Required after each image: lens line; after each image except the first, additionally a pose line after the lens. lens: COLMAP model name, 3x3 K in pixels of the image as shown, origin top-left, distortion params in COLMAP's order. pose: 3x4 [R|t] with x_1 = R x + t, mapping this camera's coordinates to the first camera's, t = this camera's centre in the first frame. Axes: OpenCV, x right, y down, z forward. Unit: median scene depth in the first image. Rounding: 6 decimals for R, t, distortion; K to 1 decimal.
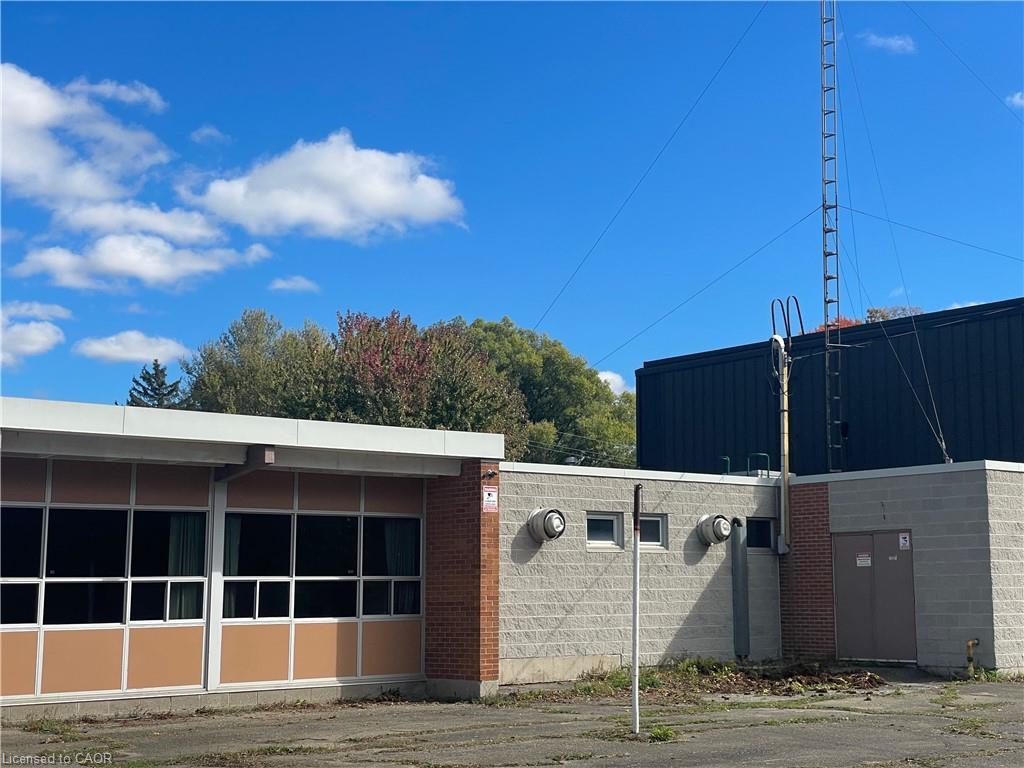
lens RADIAL K [[1571.9, 0, 526.4], [0, 1571.9, 389.8], [0, 0, 1]] dist [0.114478, 0.000000]
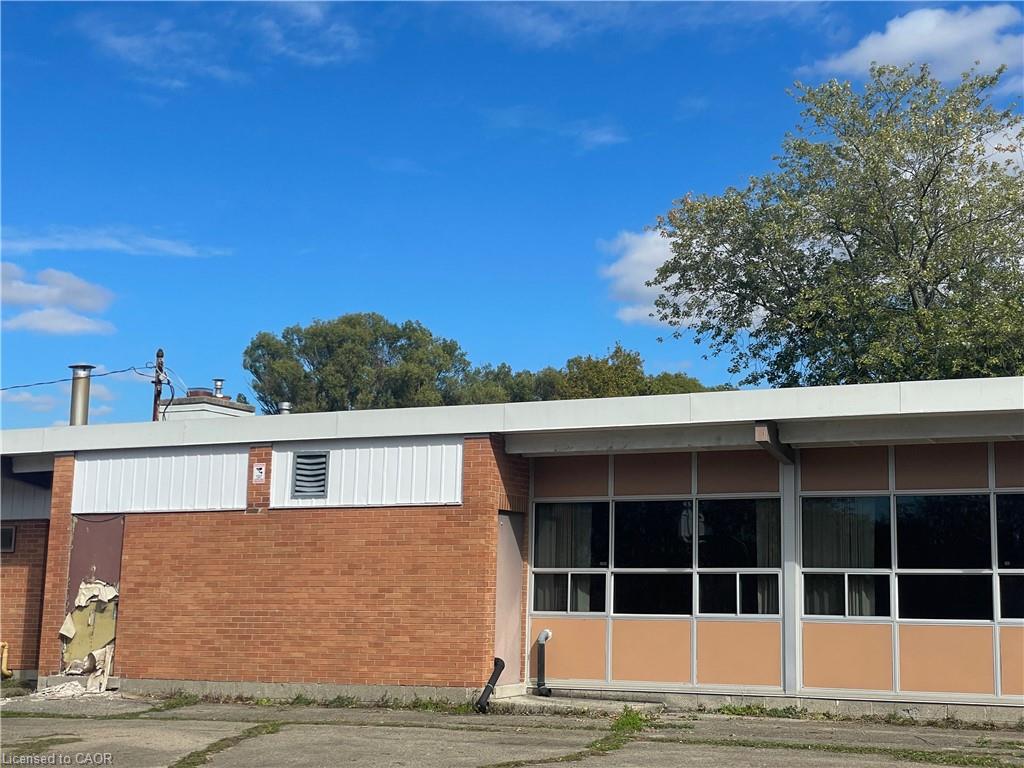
lens RADIAL K [[1571.9, 0, 516.6], [0, 1571.9, 381.3], [0, 0, 1]] dist [0.114478, 0.000000]
pose [[0.428436, -0.108978, -0.896976, 0.587601], [0.108416, 0.991729, -0.068706, 0.057977], [0.897044, -0.067810, 0.436707, 0.478335]]
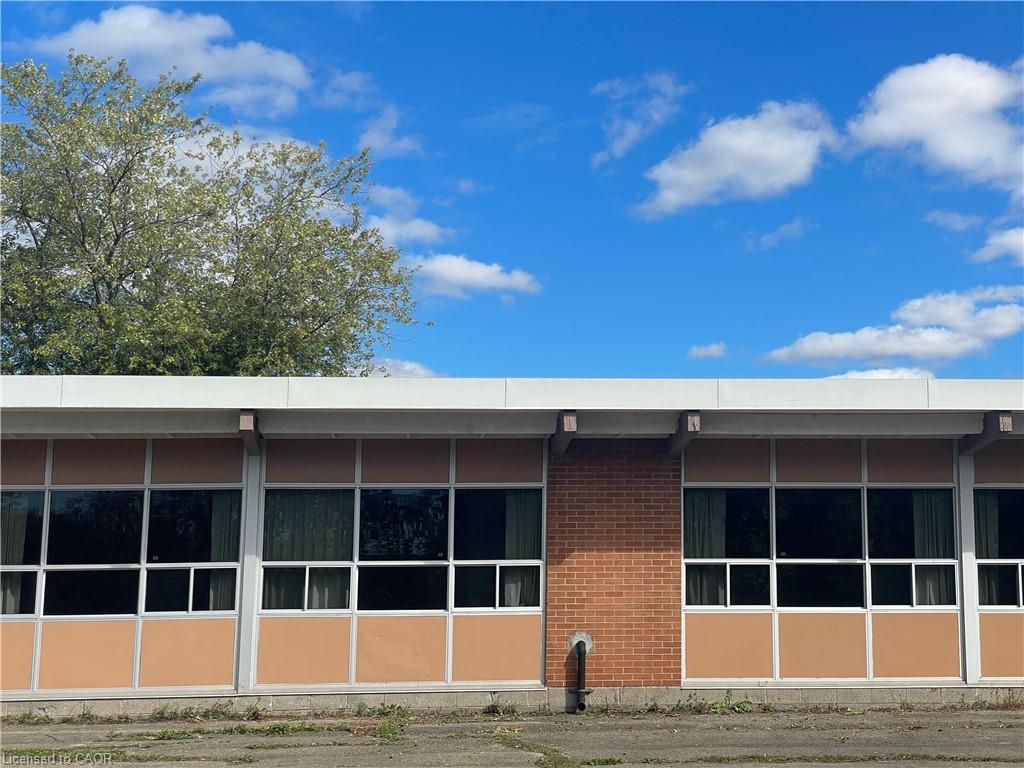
lens RADIAL K [[1571.9, 0, 512.6], [0, 1571.9, 374.2], [0, 0, 1]] dist [0.114478, 0.000000]
pose [[0.818185, -0.074628, -0.570091, 0.122963], [0.075601, 0.996895, -0.021997, 0.012740], [0.569963, -0.025101, 0.821287, 0.104657]]
